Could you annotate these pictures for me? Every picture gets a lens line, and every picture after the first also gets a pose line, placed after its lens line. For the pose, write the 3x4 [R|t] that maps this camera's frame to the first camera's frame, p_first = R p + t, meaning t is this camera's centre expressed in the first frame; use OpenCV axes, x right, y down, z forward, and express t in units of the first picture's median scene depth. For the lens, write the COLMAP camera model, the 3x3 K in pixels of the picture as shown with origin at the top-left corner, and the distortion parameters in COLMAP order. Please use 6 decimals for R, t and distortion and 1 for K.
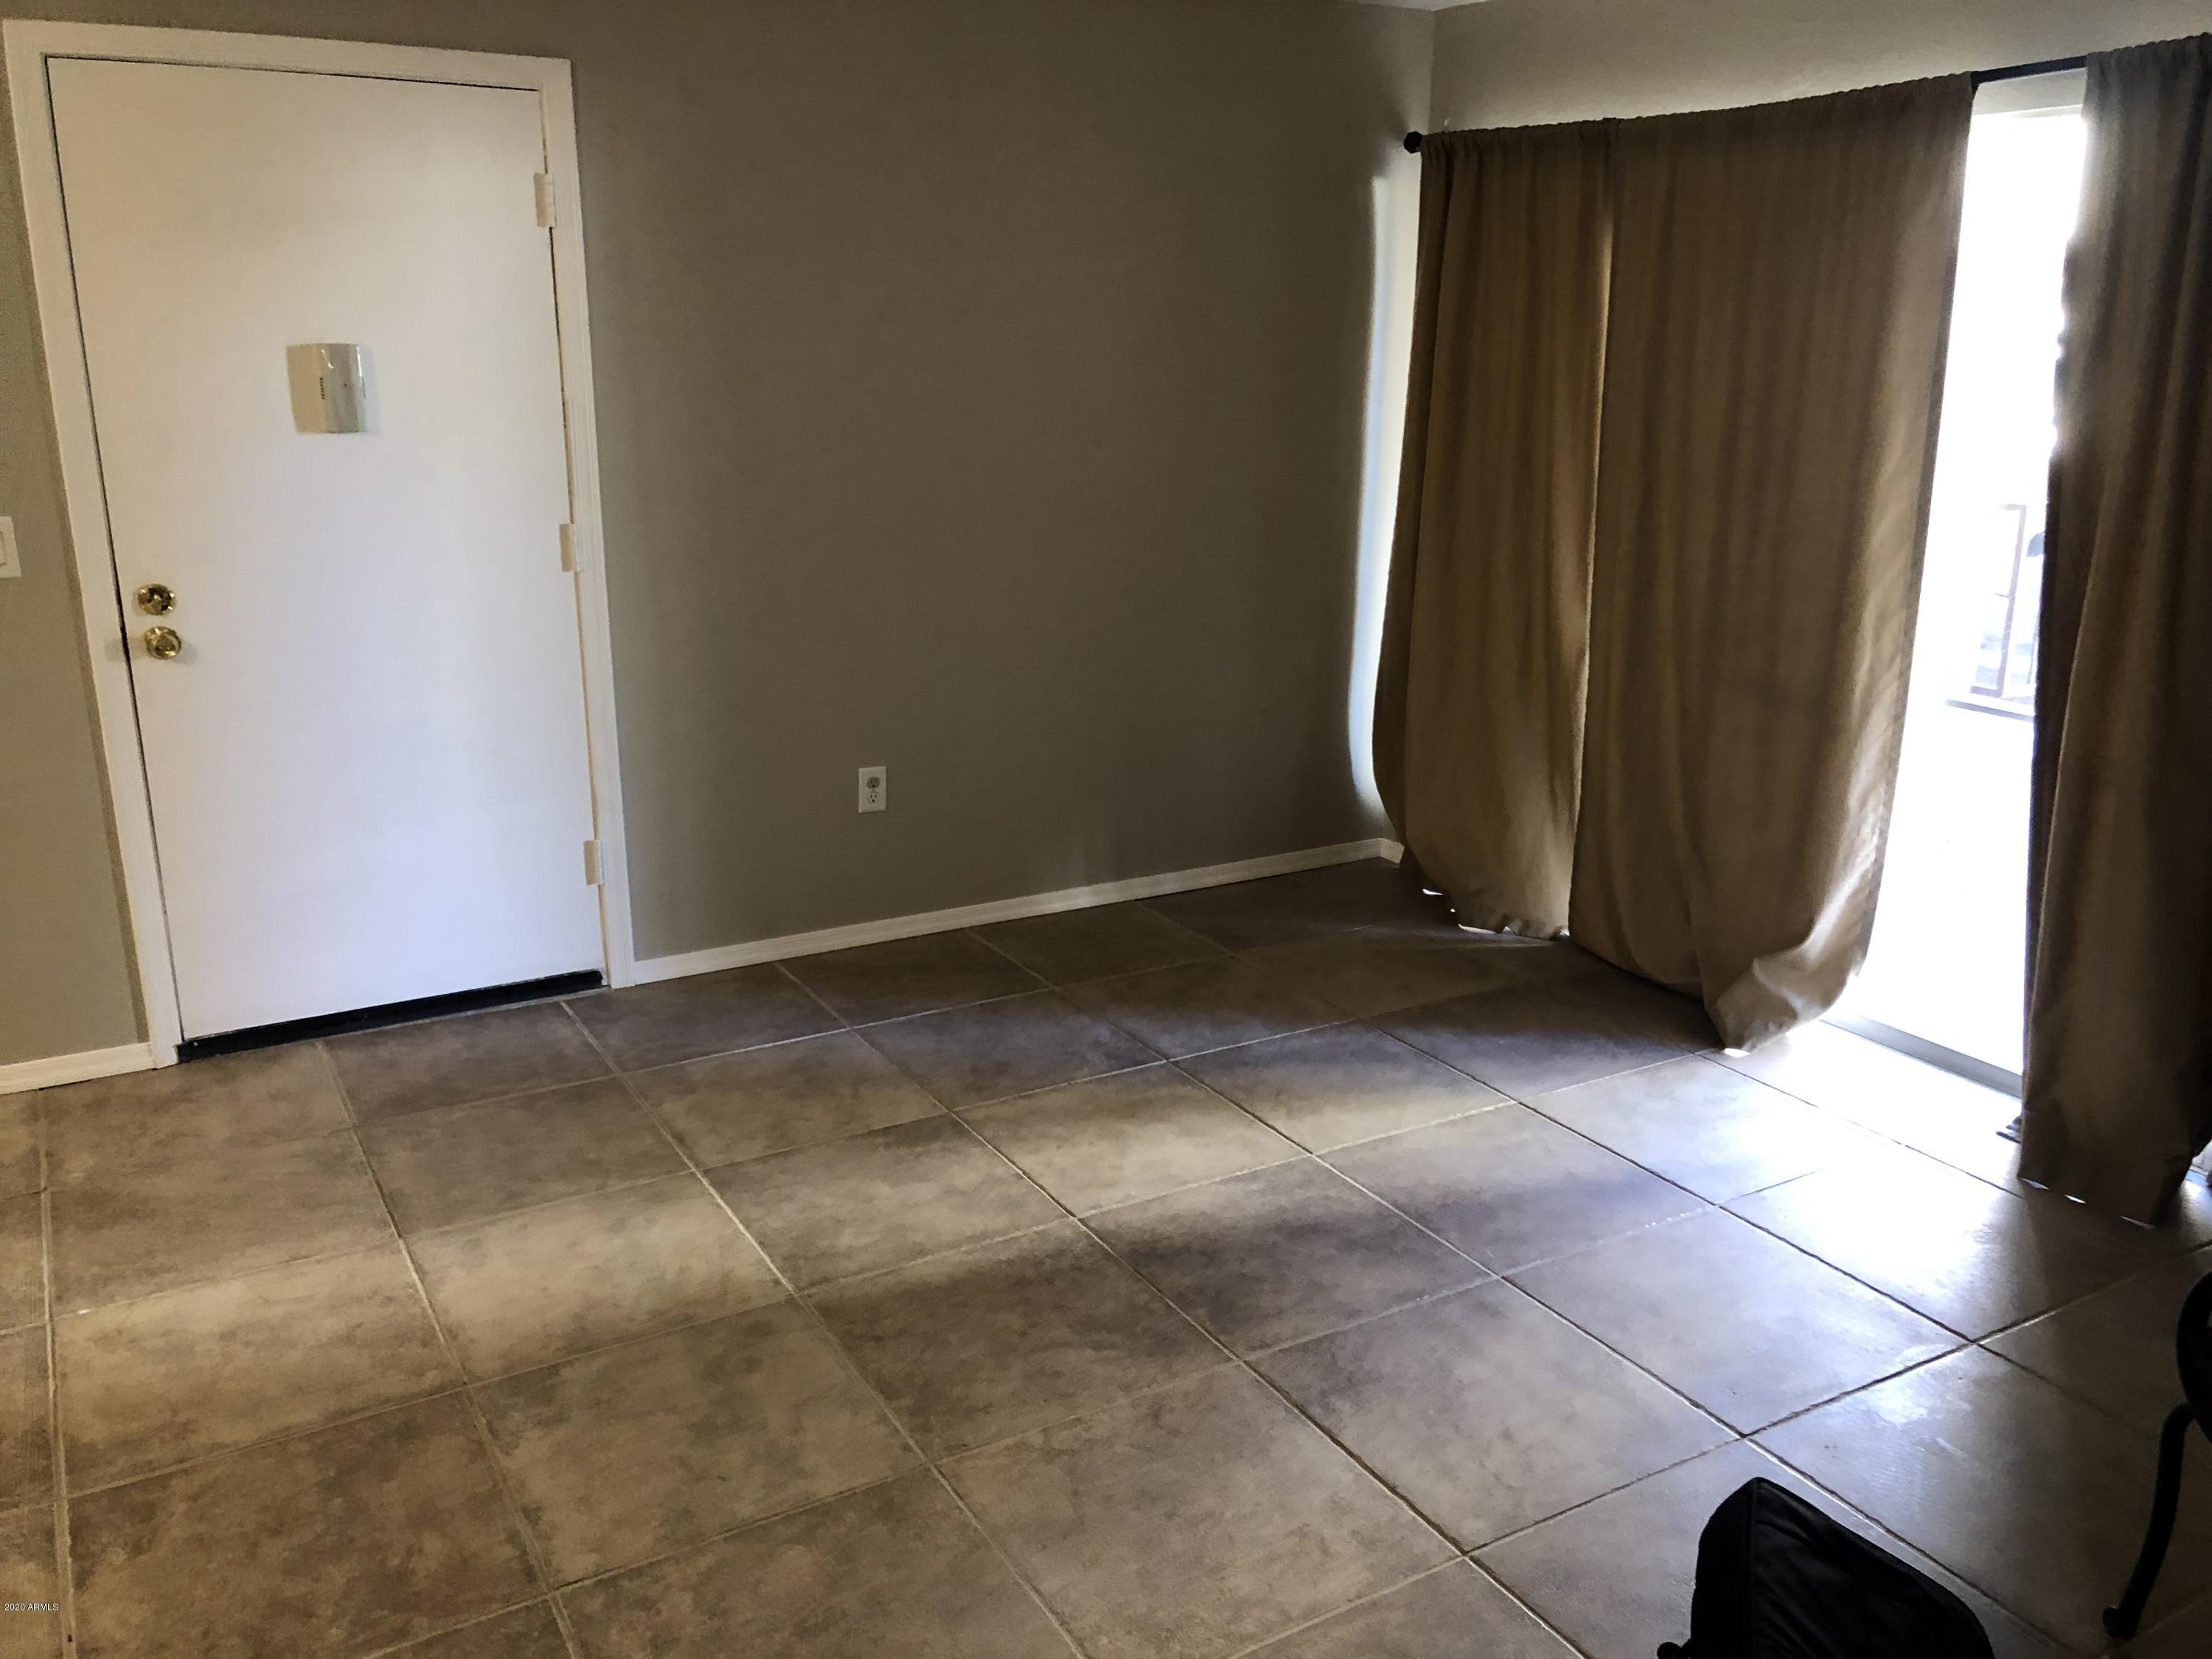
lens RADIAL K [[1812.8, 0, 1106.0], [0, 1812.8, 829.5], [0, 0, 1]] dist [0.038675, -0.034812]
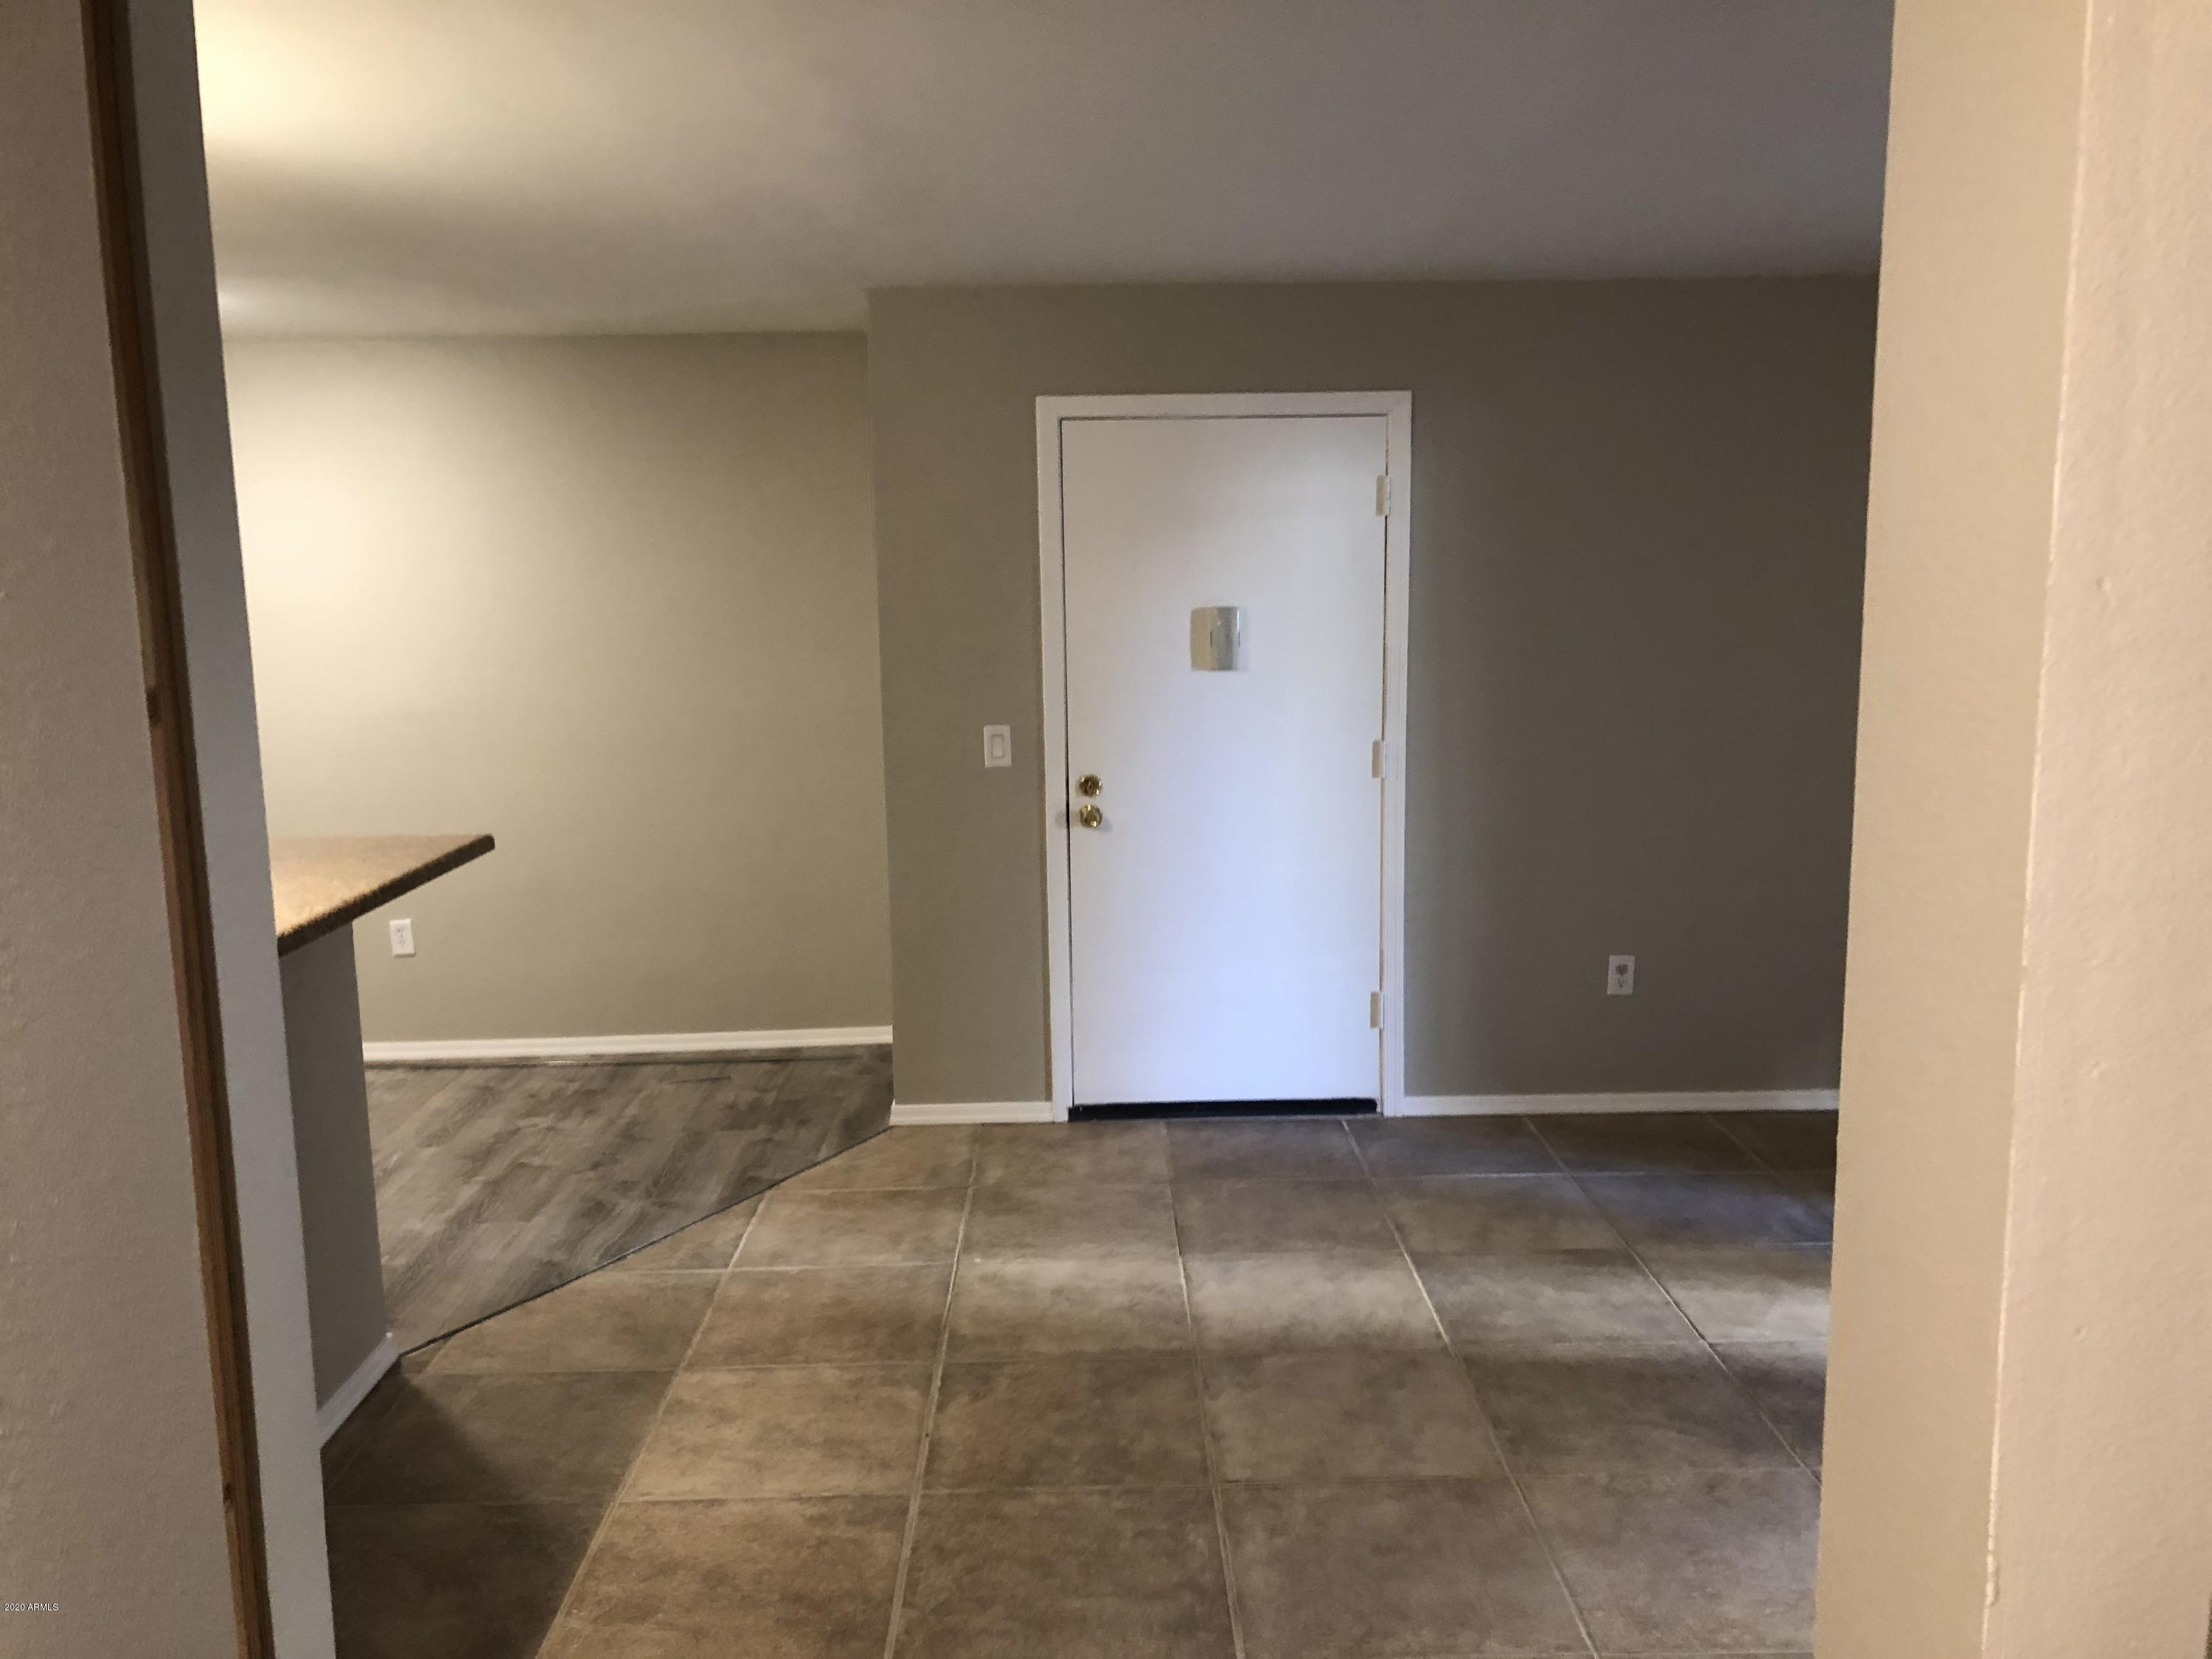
lens RADIAL K [[1812.8, 0, 1106.0], [0, 1812.8, 829.5], [0, 0, 1]] dist [0.038675, -0.034812]
pose [[0.870475, 0.051610, -0.489499, 0.205021], [-0.113770, 0.988654, -0.098080, 0.050730], [0.478883, 0.141067, 0.866470, -0.232826]]
